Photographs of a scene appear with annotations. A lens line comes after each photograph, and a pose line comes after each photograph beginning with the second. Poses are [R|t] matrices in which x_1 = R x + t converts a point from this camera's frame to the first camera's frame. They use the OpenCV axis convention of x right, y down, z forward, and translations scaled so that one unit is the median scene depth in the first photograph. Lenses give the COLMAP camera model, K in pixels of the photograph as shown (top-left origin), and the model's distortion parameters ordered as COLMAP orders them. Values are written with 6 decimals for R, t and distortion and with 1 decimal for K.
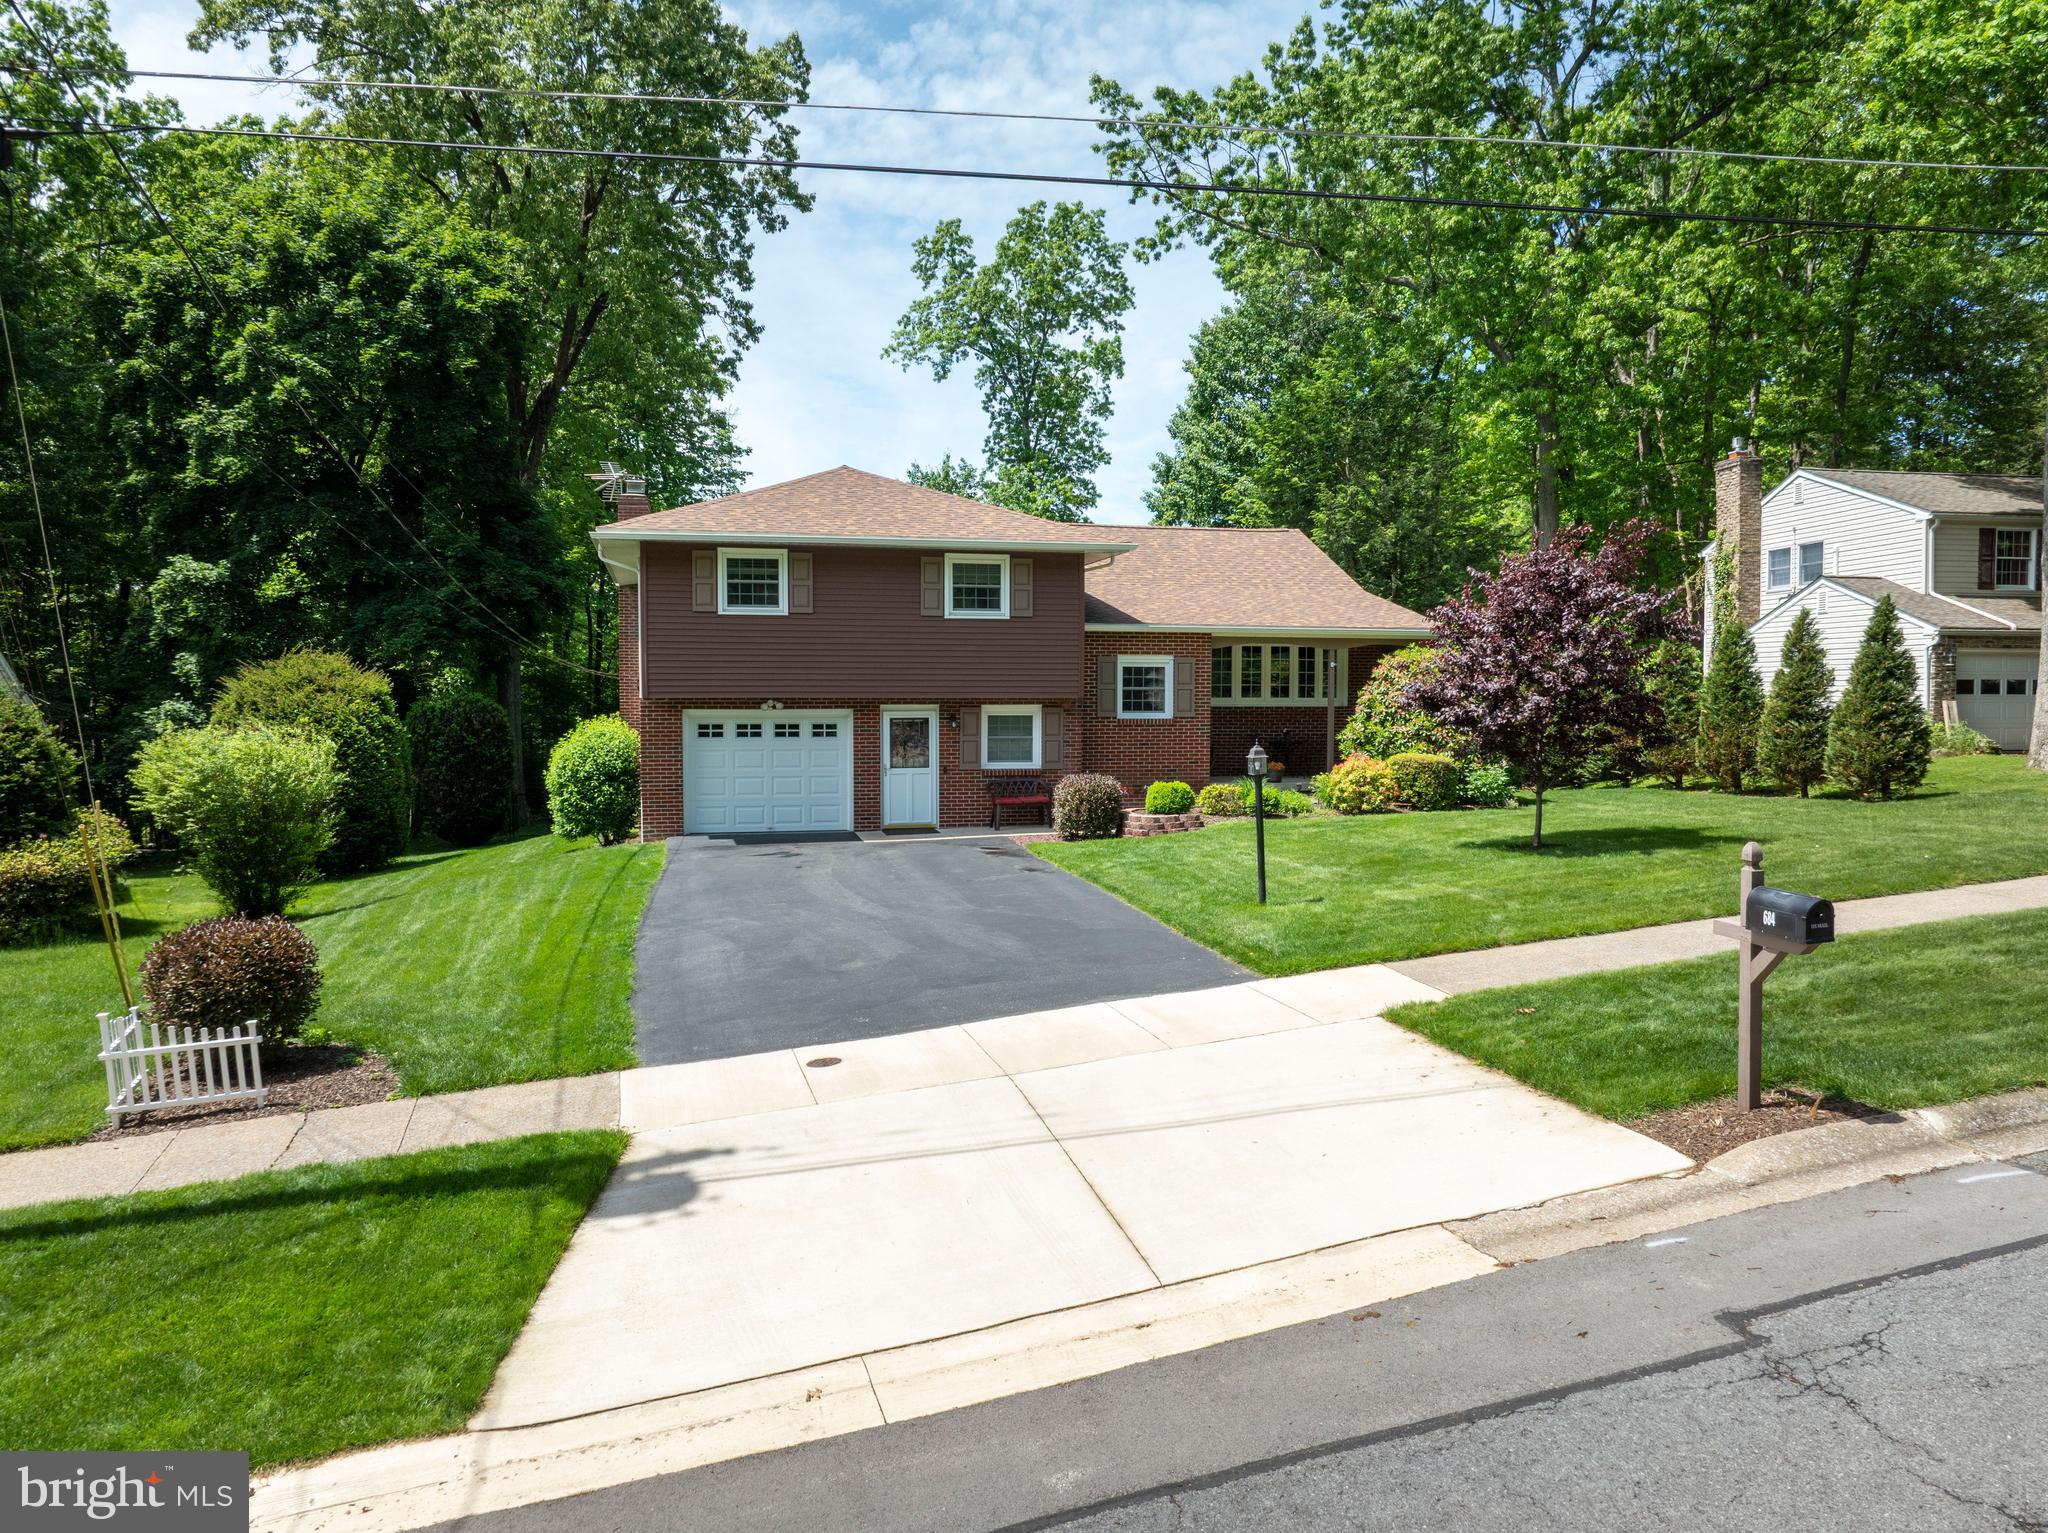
lens RADIAL K [[1440.1, 0, 1016.9], [0, 1440.1, 766.6], [0, 0, 1]] dist [-0.033505, 0.000840]
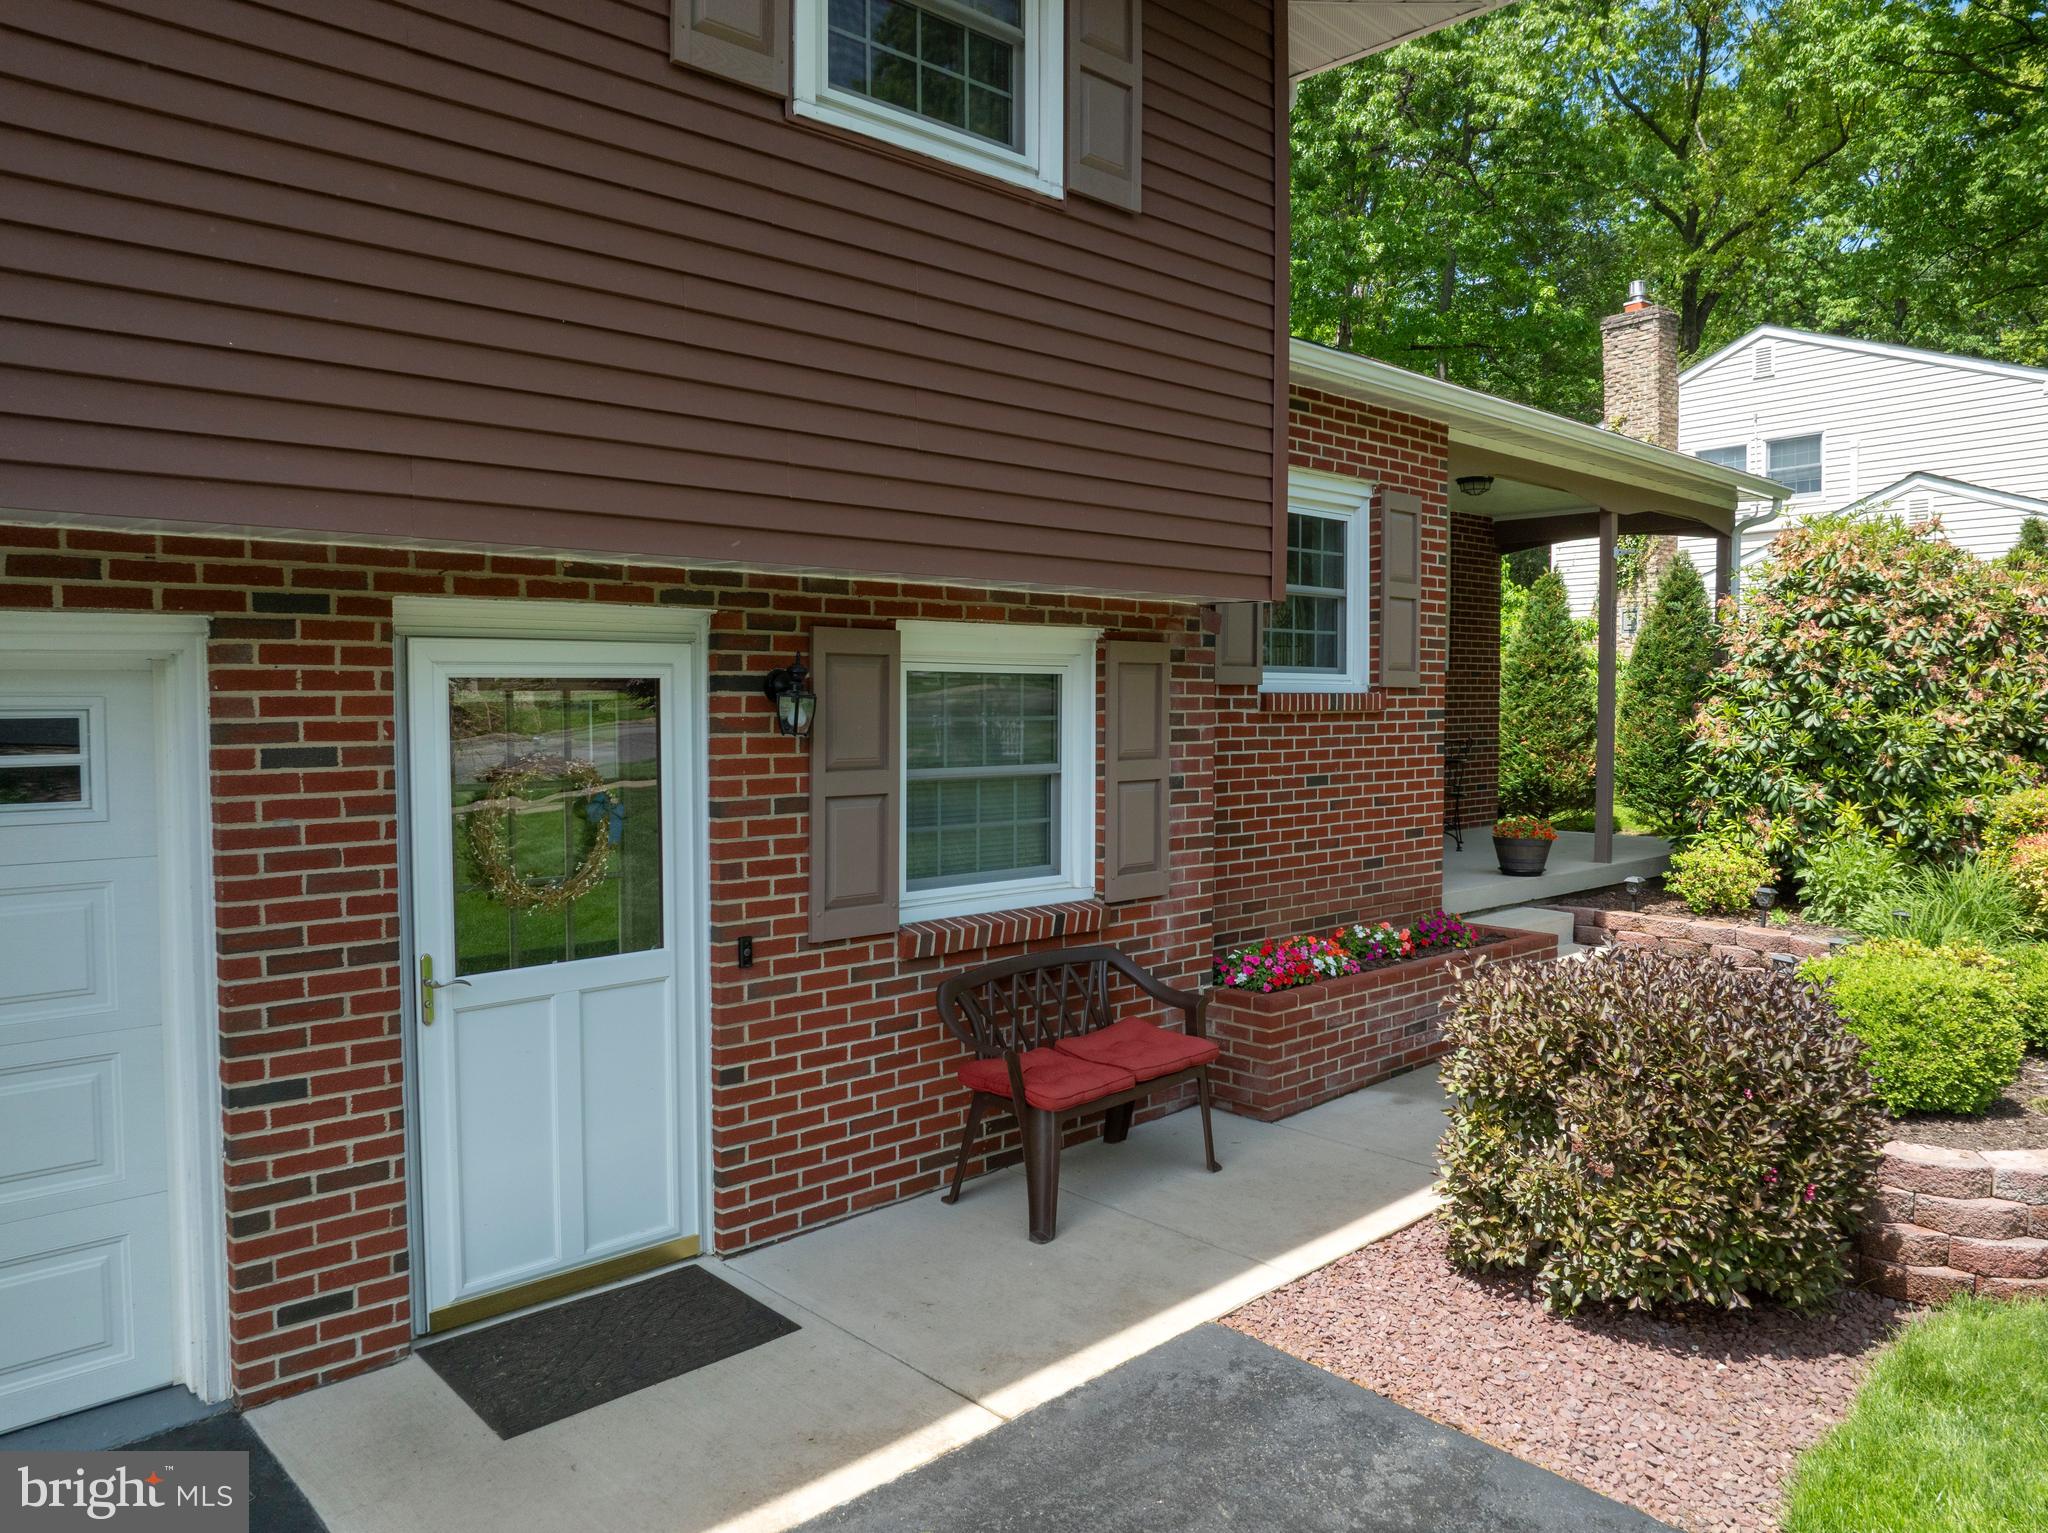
lens RADIAL K [[1440.1, 0, 1030.9], [0, 1440.1, 765.7], [0, 0, 1]] dist [-0.033505, 0.000840]
pose [[0.867465, -0.025079, 0.496866, -0.106680], [0.025670, 0.999655, 0.005641, -0.021623], [-0.496836, 0.007861, 0.867809, 0.777689]]
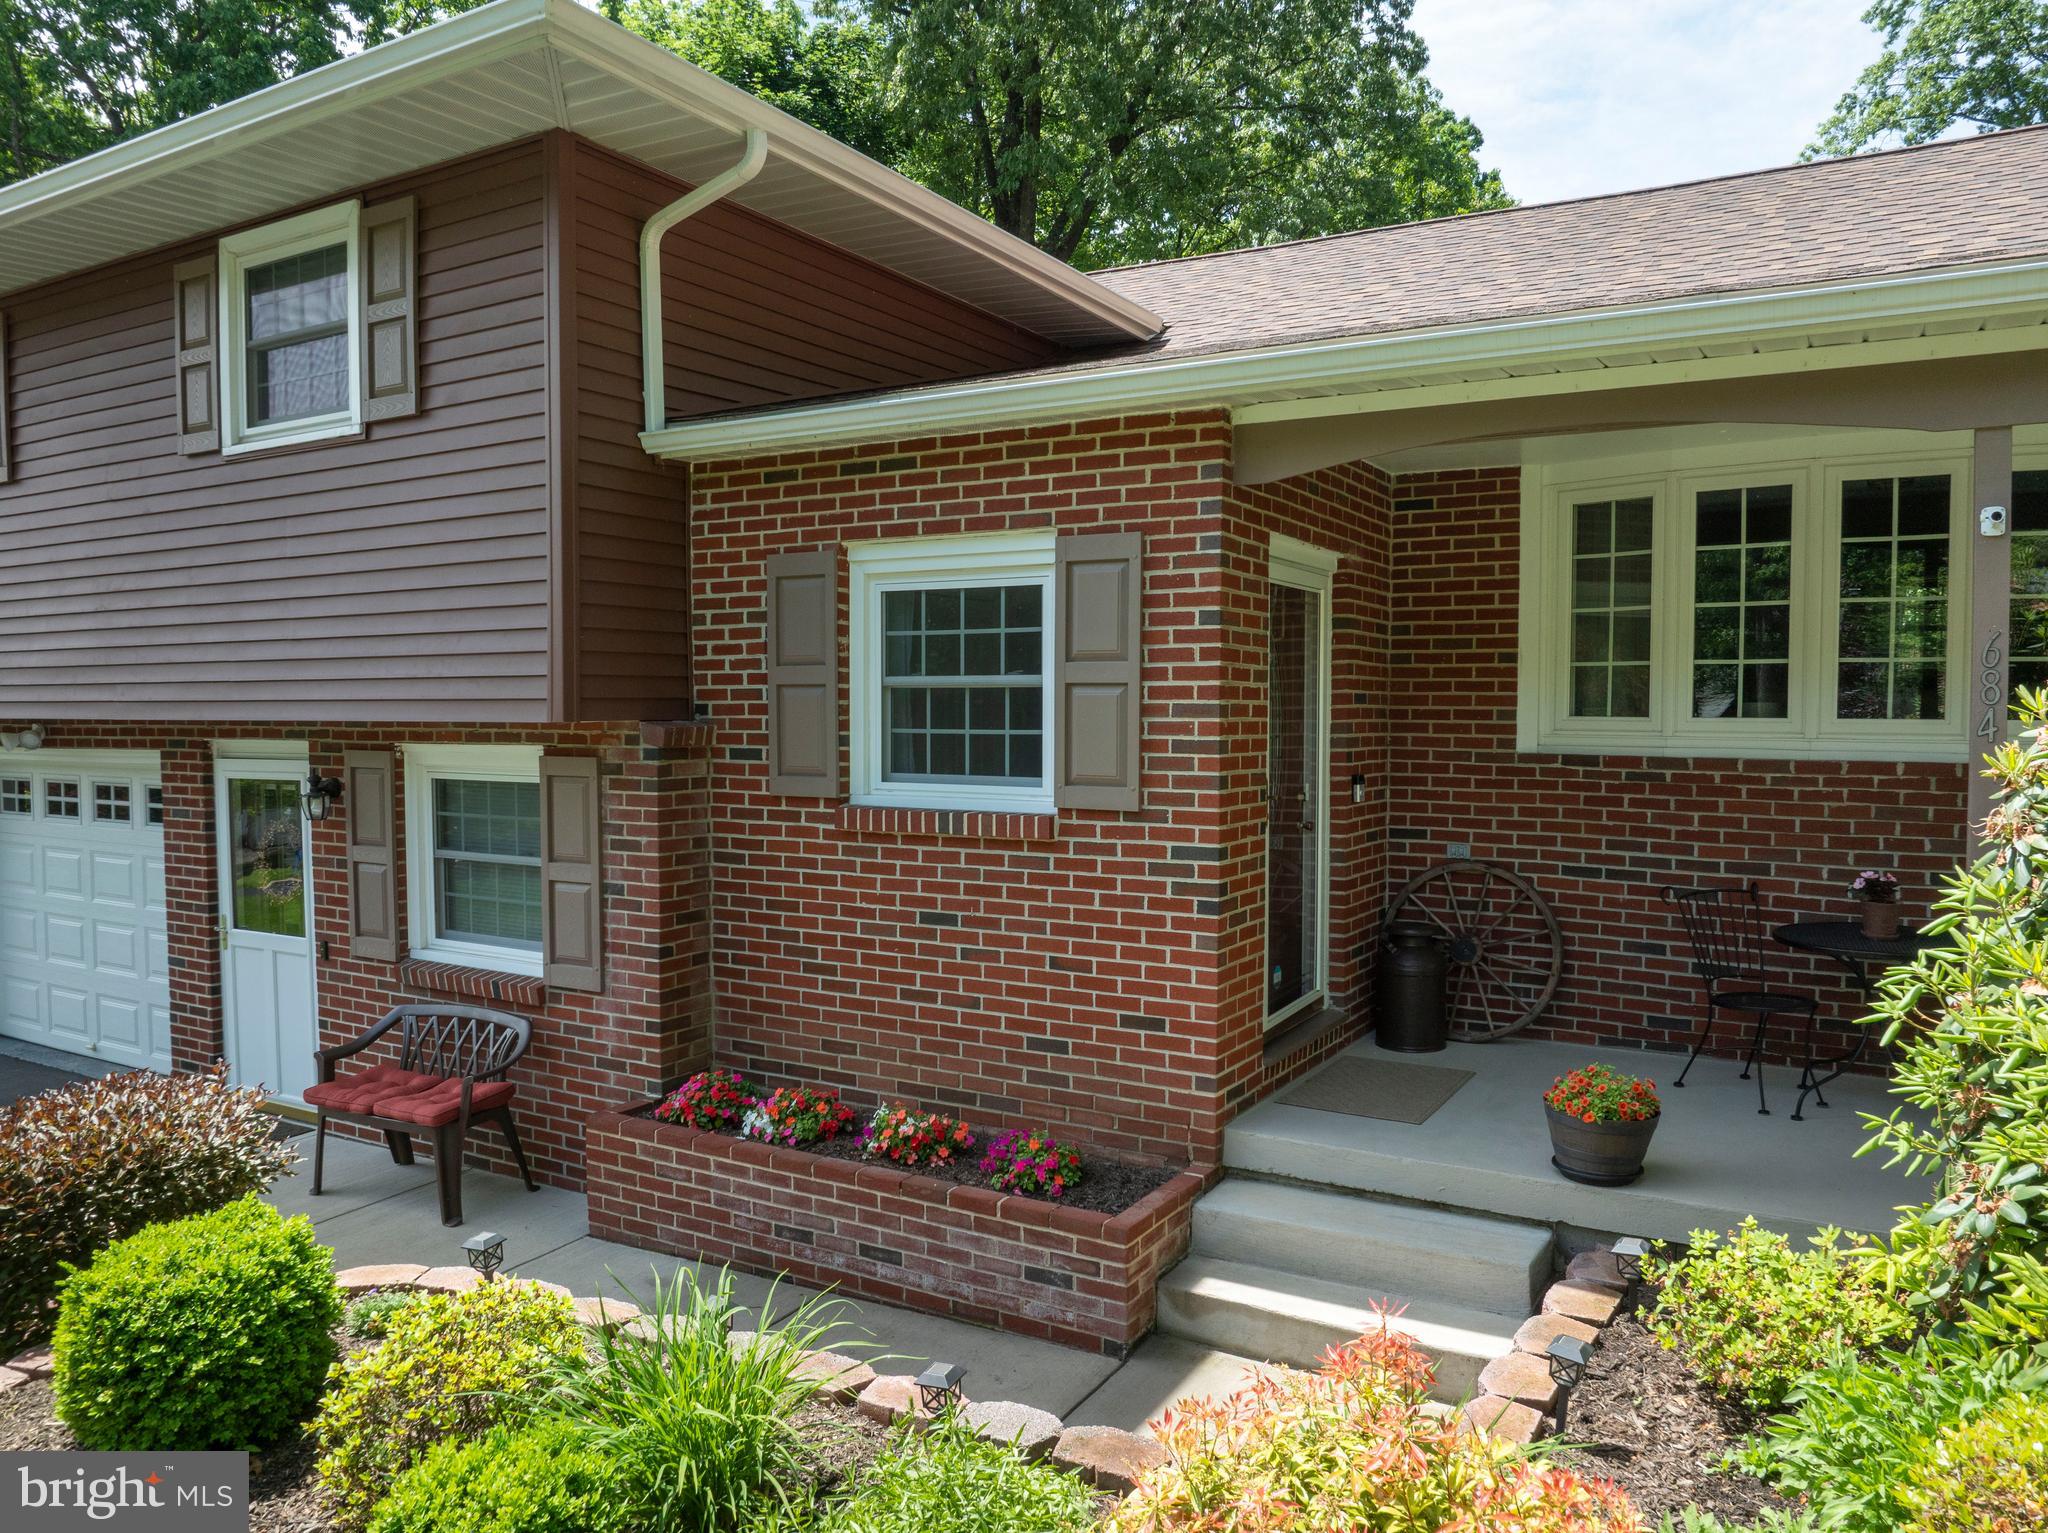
lens RADIAL K [[1440.1, 0, 1022.8], [0, 1440.1, 771.9], [0, 0, 1]] dist [-0.033505, 0.000840]
pose [[0.722105, 0.030660, -0.691104, 0.258308], [-0.032125, 0.999426, 0.010772, -0.042442], [0.691037, 0.014423, 0.722675, 0.840474]]
